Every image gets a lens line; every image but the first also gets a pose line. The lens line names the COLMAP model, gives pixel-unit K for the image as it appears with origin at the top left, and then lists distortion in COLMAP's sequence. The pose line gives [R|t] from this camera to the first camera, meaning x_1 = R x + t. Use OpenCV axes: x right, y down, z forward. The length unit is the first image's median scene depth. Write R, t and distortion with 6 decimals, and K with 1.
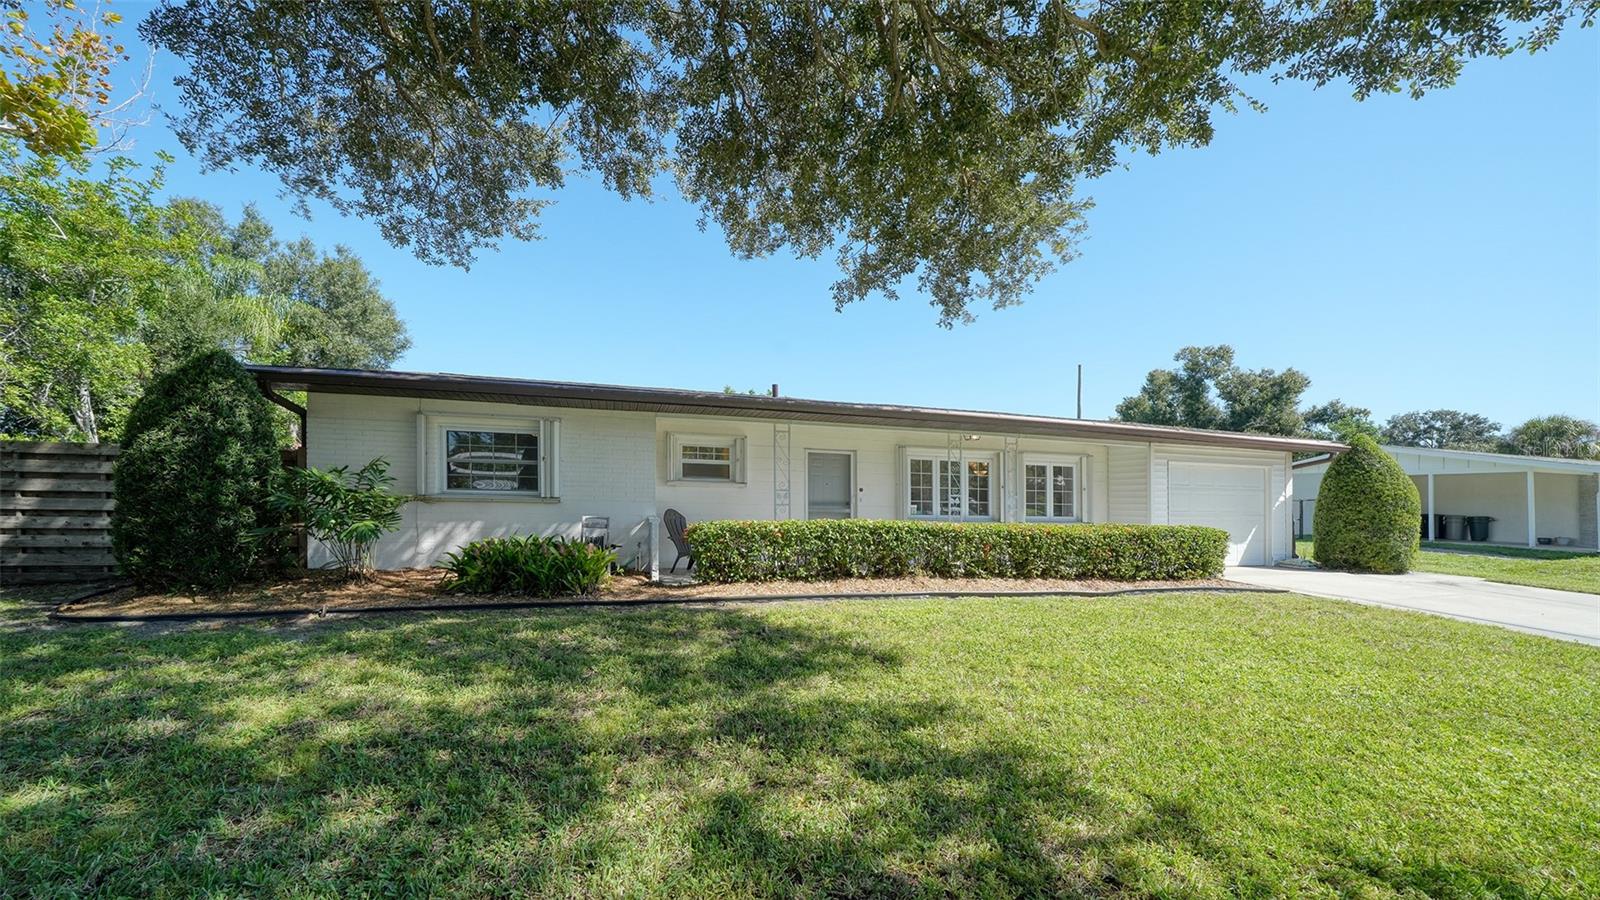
lens RADIAL K [[537.2, 0, 767.1], [0, 537.2, 485.9], [0, 0, 1]] dist [-0.017184, -0.000045]
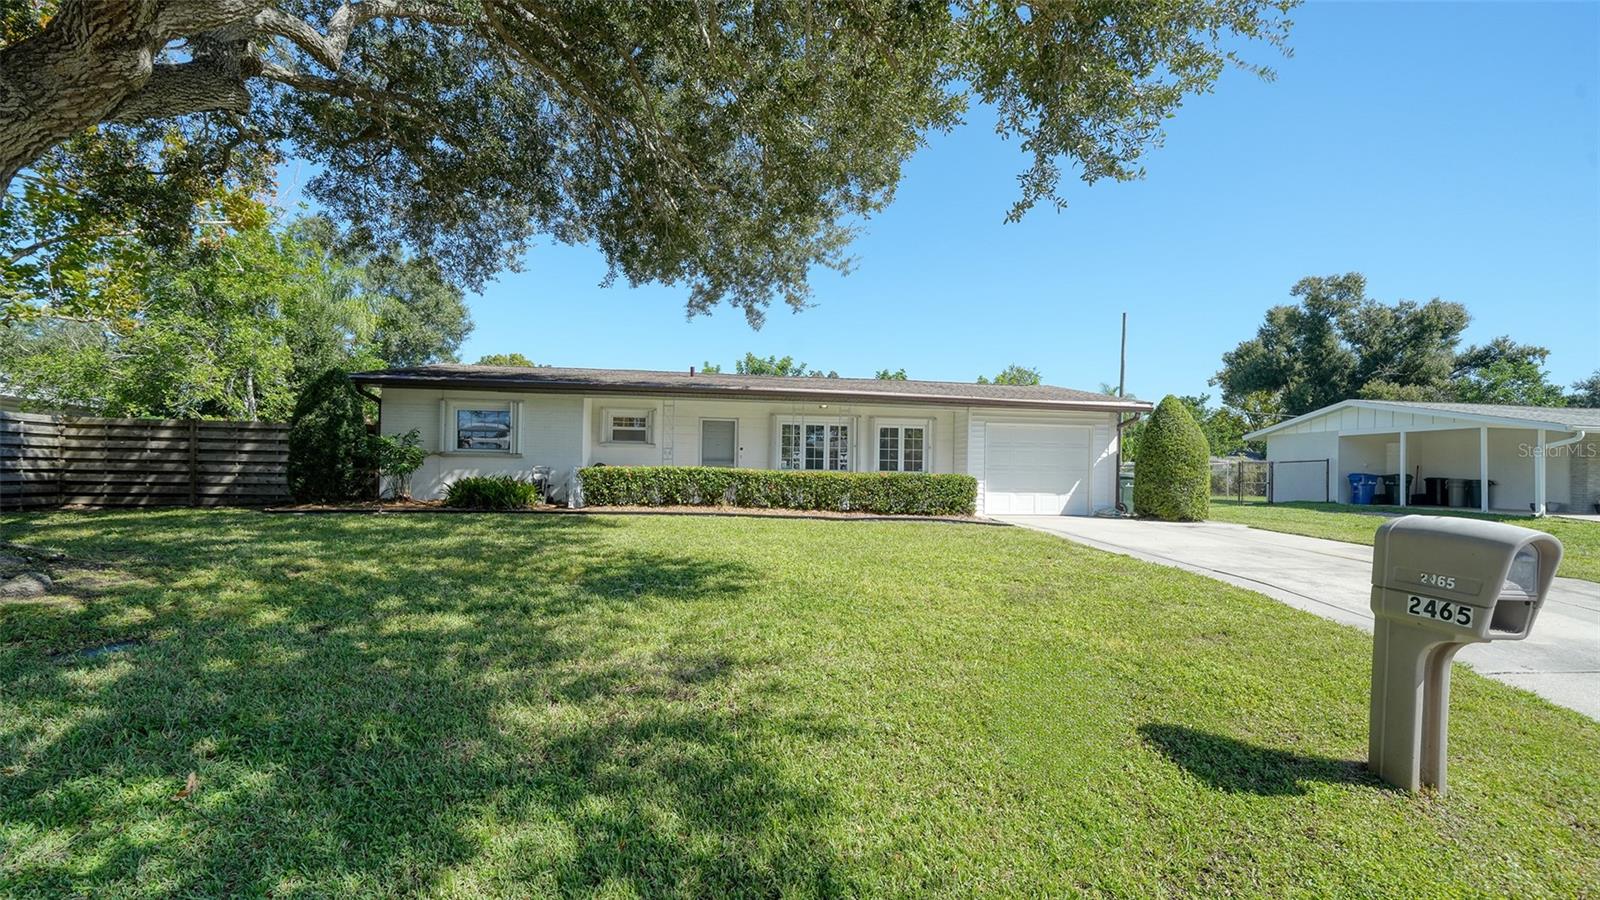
lens RADIAL K [[862.2, 0, 800.0], [0, 862.2, 450.0], [0, 0, 1]] dist [-0.010078, -0.000072]
pose [[0.955495, -0.006320, -0.294939, 0.907185], [-0.001137, 0.999684, -0.025102, 0.060359], [0.295004, 0.024320, 0.955186, -0.908070]]
